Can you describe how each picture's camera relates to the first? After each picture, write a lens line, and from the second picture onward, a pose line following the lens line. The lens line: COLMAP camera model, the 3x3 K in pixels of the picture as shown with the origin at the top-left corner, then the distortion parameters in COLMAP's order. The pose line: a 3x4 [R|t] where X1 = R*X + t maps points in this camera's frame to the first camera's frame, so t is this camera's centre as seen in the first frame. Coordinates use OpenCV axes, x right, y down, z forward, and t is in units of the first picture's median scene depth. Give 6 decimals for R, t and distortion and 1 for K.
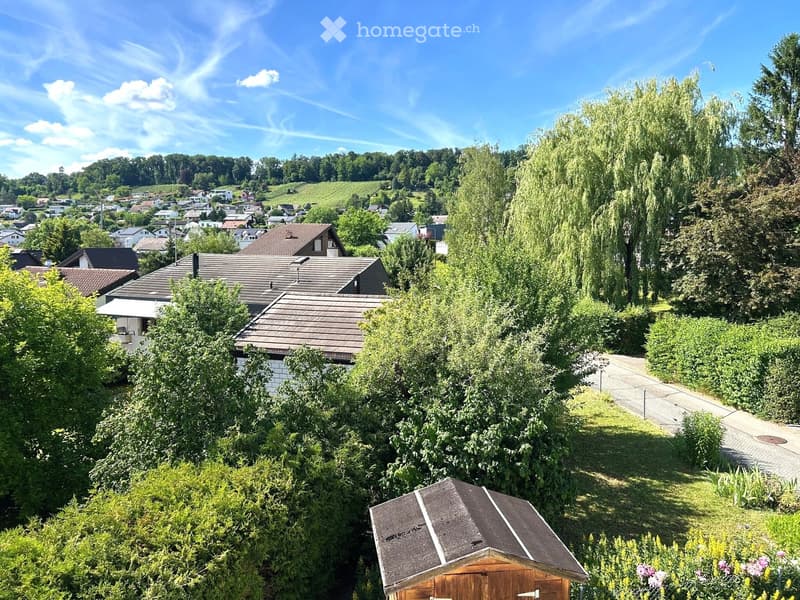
lens RADIAL K [[605.2, 0, 397.8], [0, 605.2, 298.0], [0, 0, 1]] dist [0.013291, -0.004279]
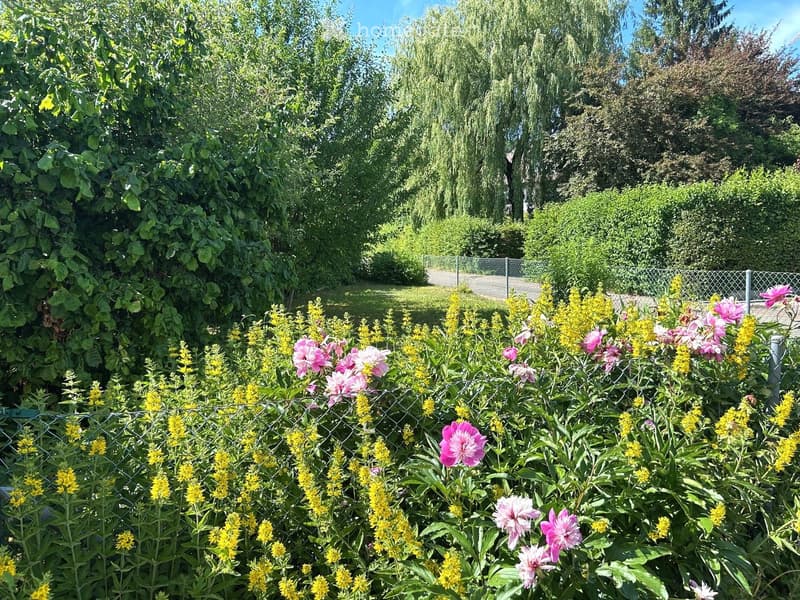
lens RADIAL K [[605.2, 0, 401.8], [0, 605.2, 301.4], [0, 0, 1]] dist [0.013291, -0.004279]
pose [[0.988794, -0.018292, 0.148161, 0.115029], [0.017408, 0.999822, 0.007259, 0.121011], [-0.148268, -0.004599, 0.988937, 0.209651]]
